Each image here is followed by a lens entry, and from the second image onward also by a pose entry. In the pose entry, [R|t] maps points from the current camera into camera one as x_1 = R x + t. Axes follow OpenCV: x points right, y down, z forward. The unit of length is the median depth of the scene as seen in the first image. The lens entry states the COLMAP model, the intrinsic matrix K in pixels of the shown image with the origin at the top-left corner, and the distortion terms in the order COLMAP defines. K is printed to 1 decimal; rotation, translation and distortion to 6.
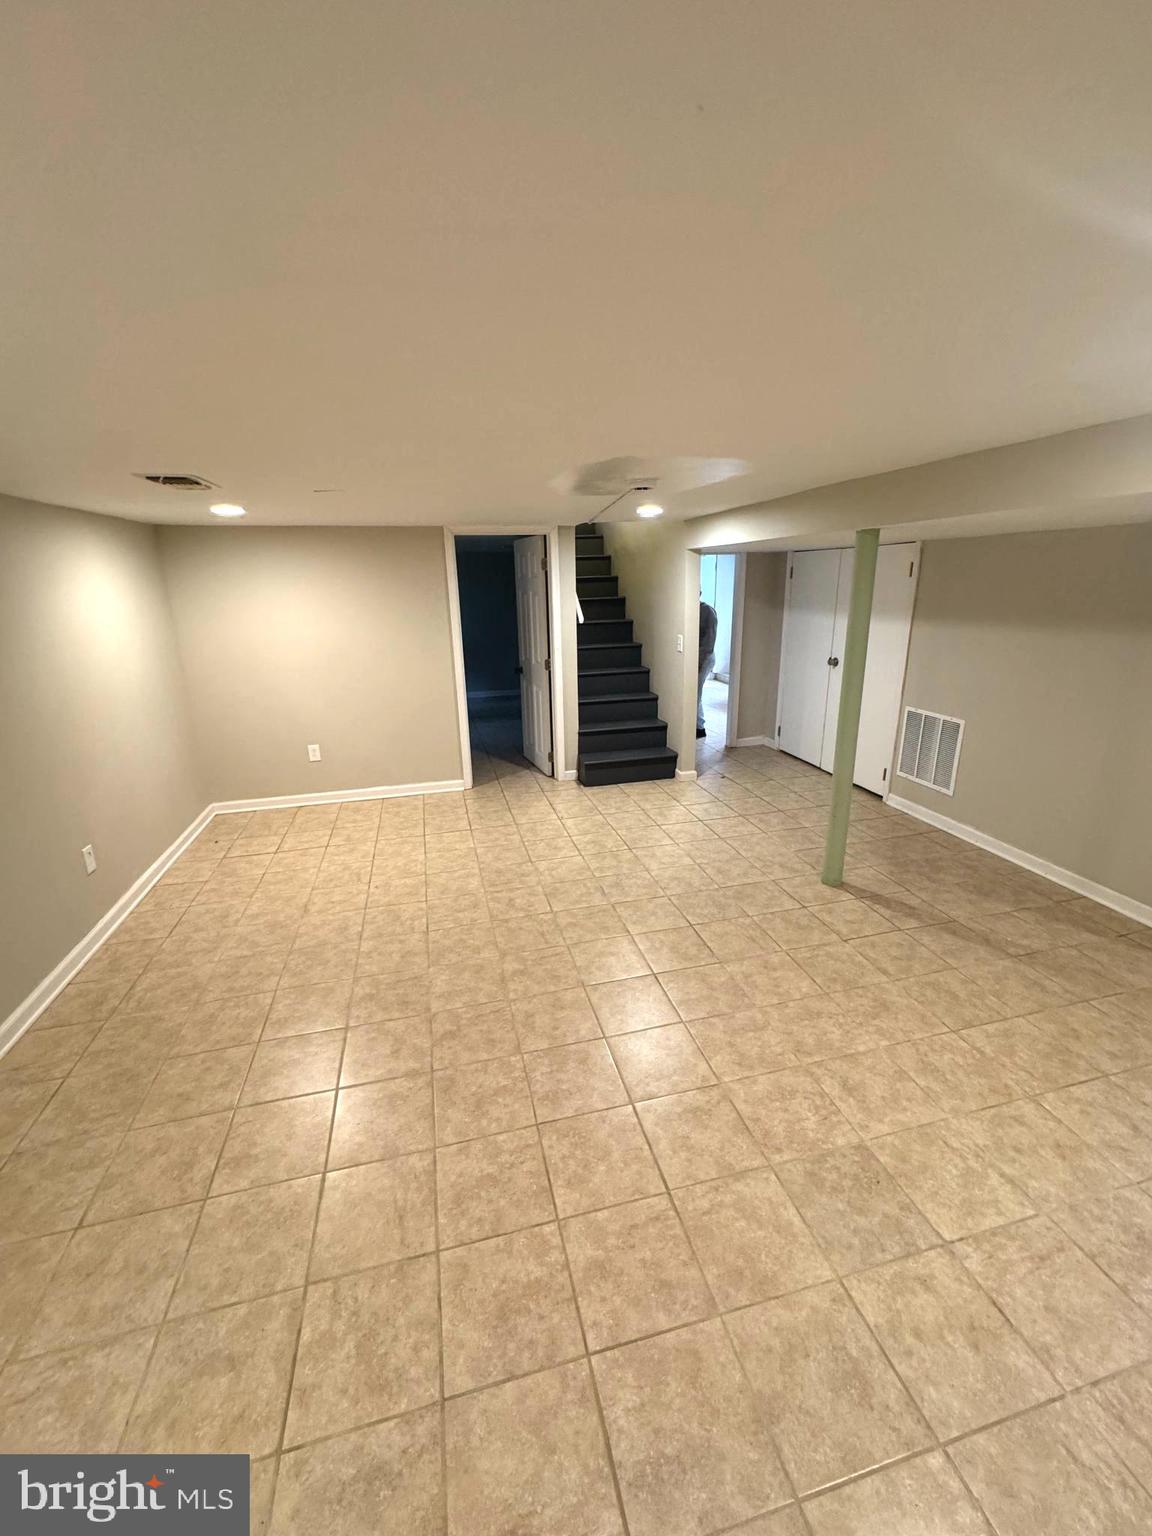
lens RADIAL K [[615.7, 0, 576.8], [0, 615.7, 769.0], [0, 0, 1]] dist [-0.002834, 0.000534]
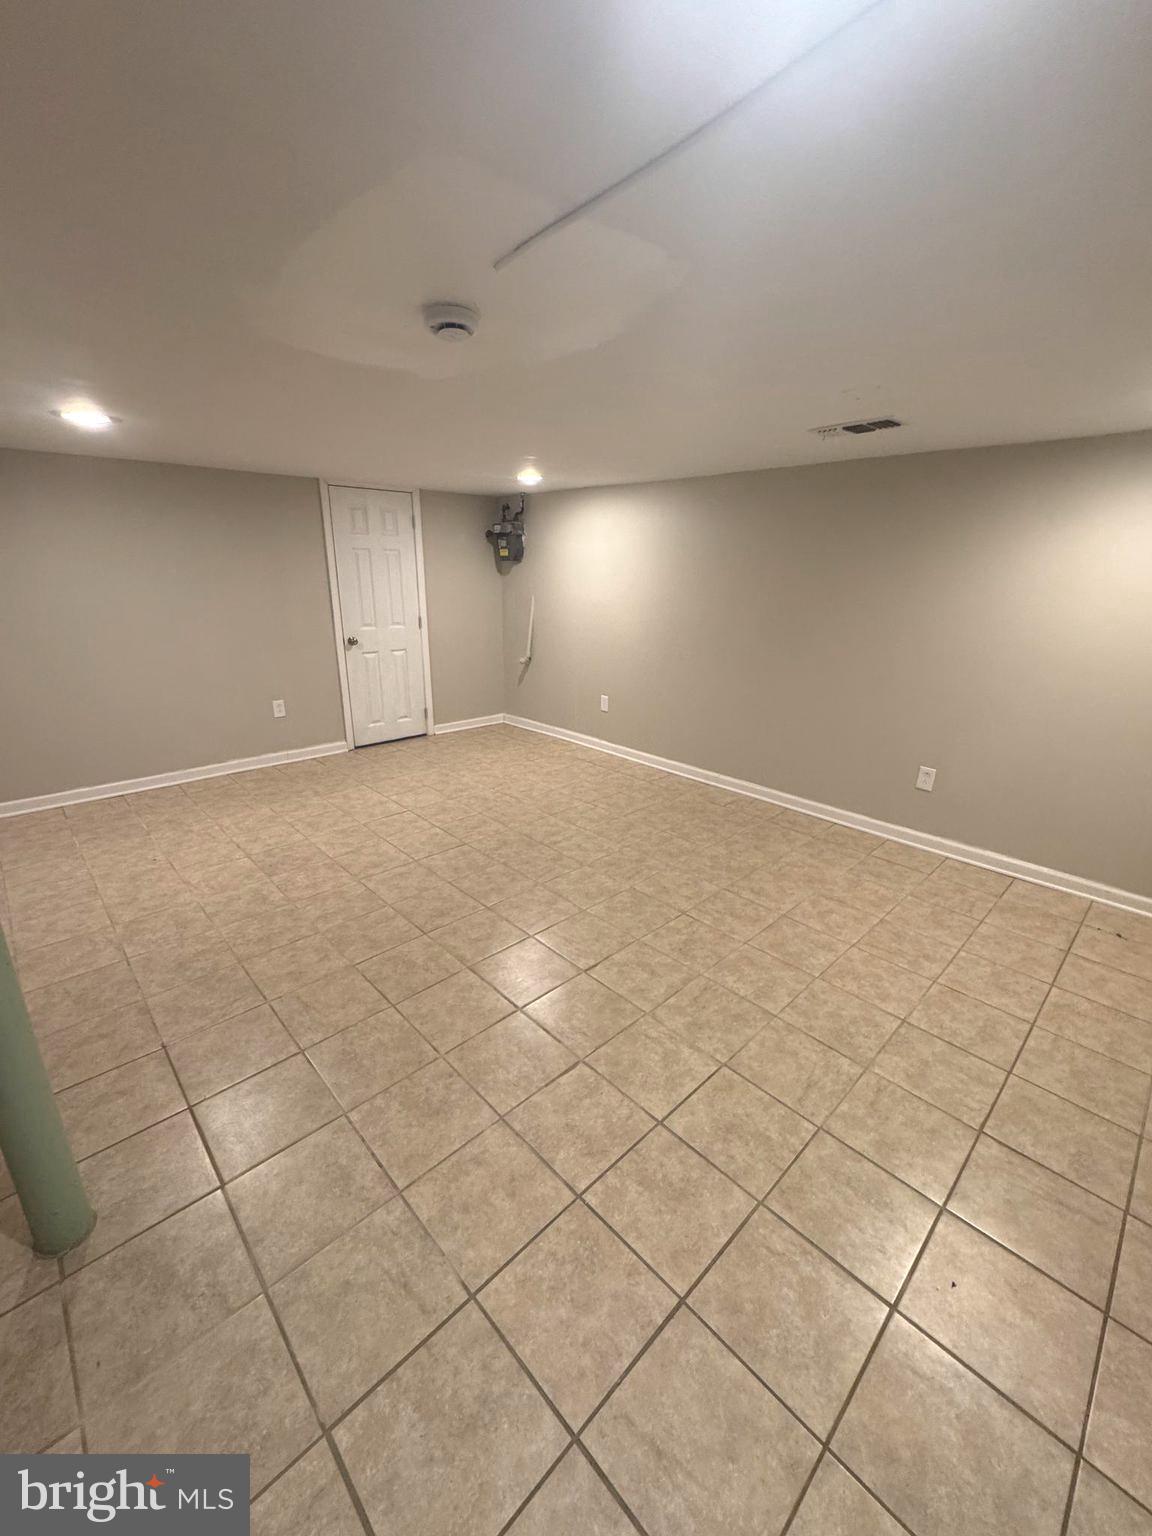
lens RADIAL K [[615.7, 0, 576.8], [0, 615.7, 769.0], [0, 0, 1]] dist [-0.002834, 0.000534]
pose [[-0.867806, 0.165050, -0.468691, 0.290370], [-0.140866, 0.822814, 0.550576, -0.395780], [0.476518, 0.543815, -0.690793, 1.445867]]
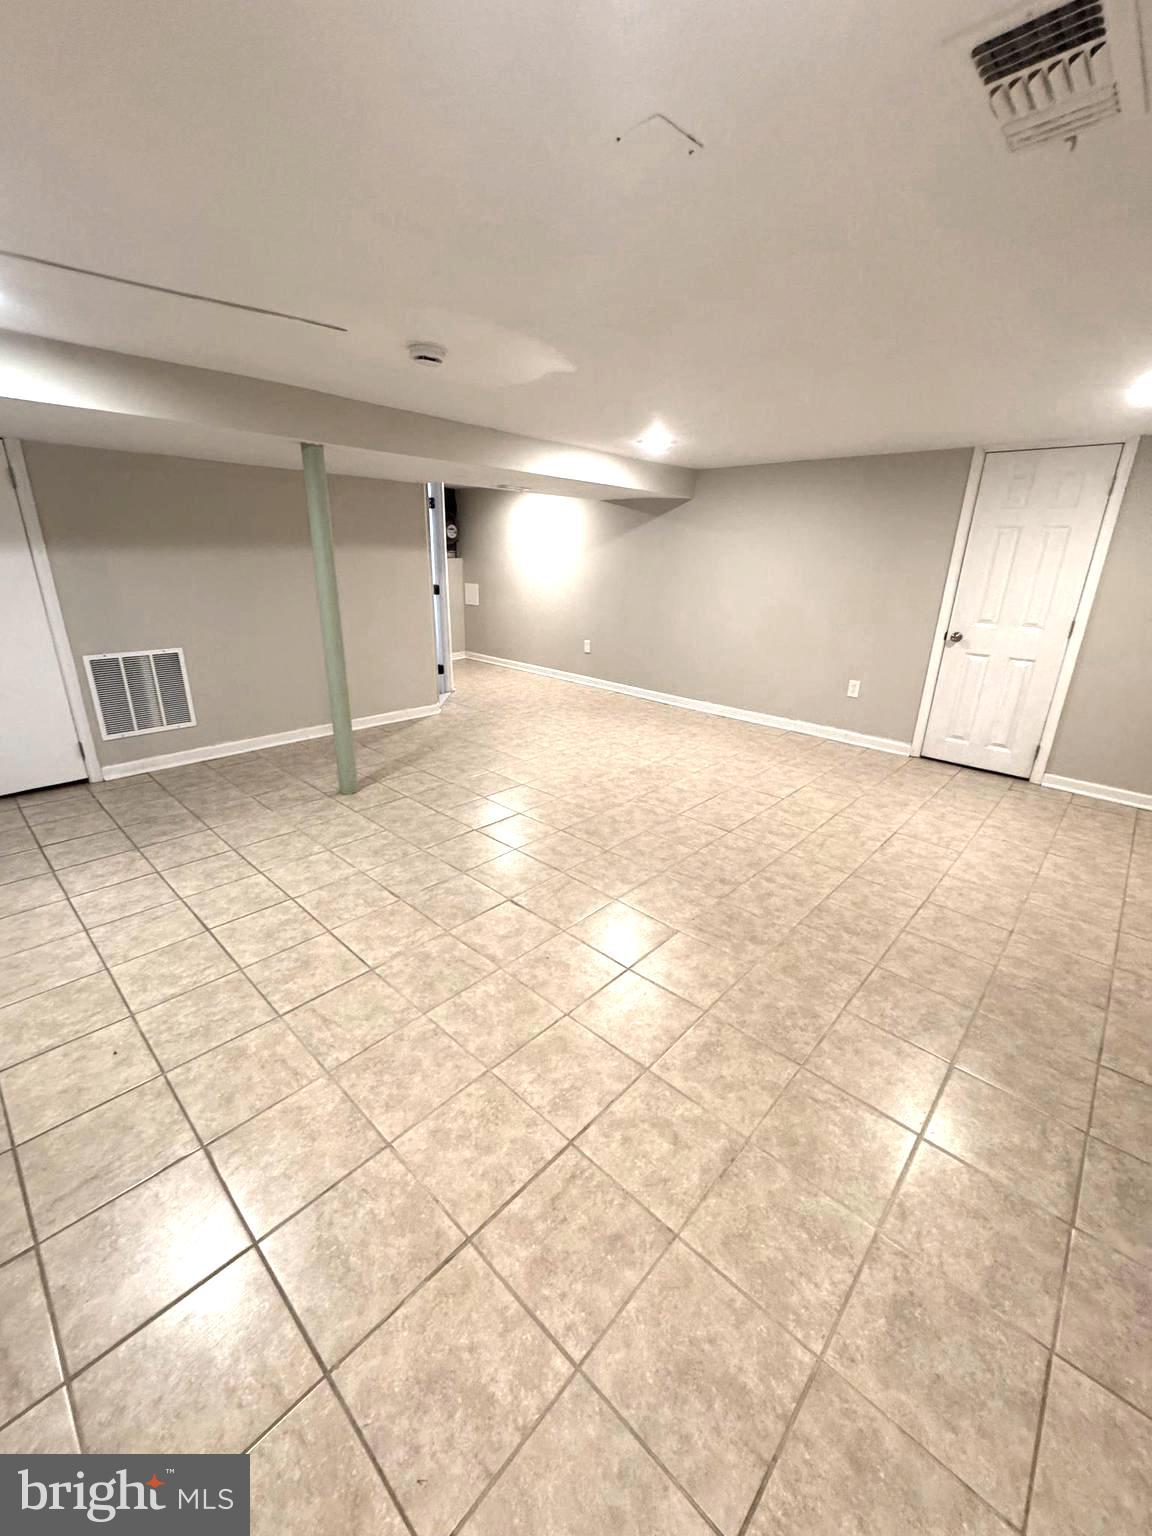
lens RADIAL K [[615.7, 0, 576.8], [0, 615.7, 769.0], [0, 0, 1]] dist [-0.002834, 0.000534]
pose [[-0.548317, -0.272465, 0.790640, -0.712656], [0.232983, 0.858233, 0.457335, -0.275369], [-0.803161, 0.434970, -0.407104, 1.242690]]
